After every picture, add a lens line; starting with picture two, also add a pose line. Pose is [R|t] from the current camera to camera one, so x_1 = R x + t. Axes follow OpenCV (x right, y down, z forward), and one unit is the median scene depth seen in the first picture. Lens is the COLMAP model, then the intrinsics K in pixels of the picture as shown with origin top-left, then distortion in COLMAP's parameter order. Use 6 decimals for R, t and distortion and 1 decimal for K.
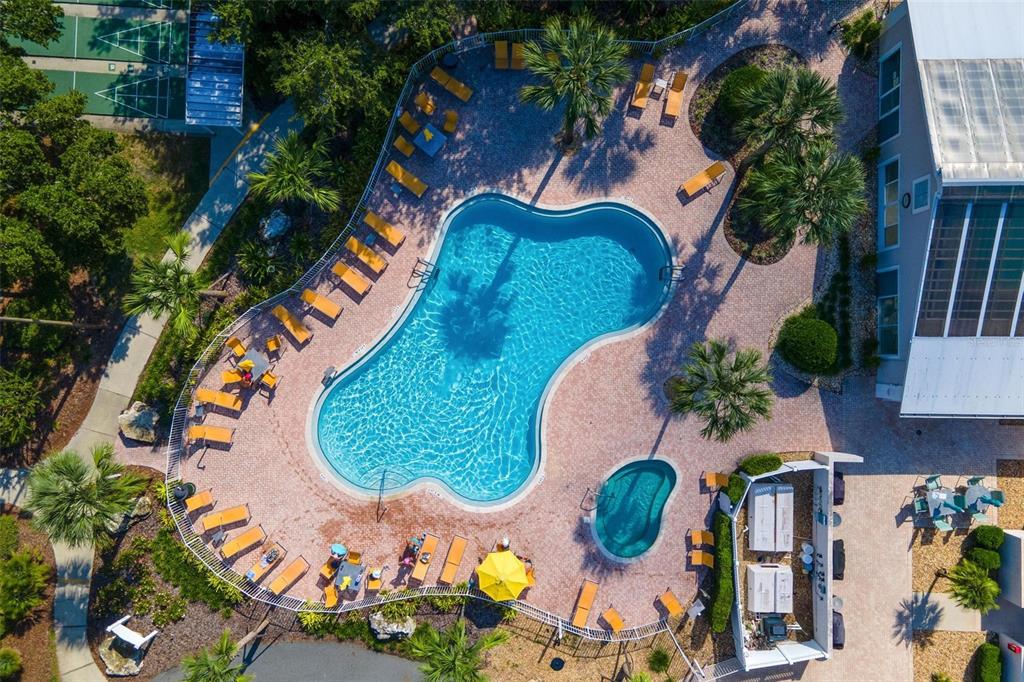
lens RADIAL K [[726.5, 0, 513.2], [0, 726.5, 340.7], [0, 0, 1]] dist [0.041920, 0.008247]
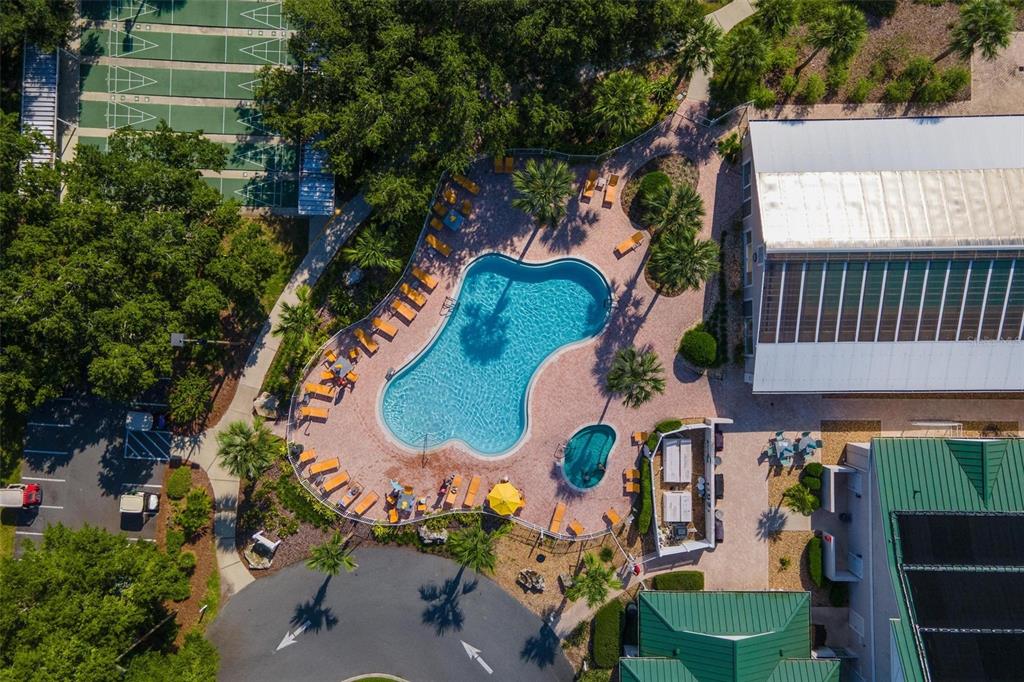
lens RADIAL K [[726.5, 0, 512.7], [0, 726.5, 343.4], [0, 0, 1]] dist [0.041920, 0.008247]
pose [[0.999840, -0.014704, 0.010157, -0.007487], [0.014666, 0.999885, 0.003818, -0.017129], [-0.010212, -0.003668, 0.999941, -0.534796]]
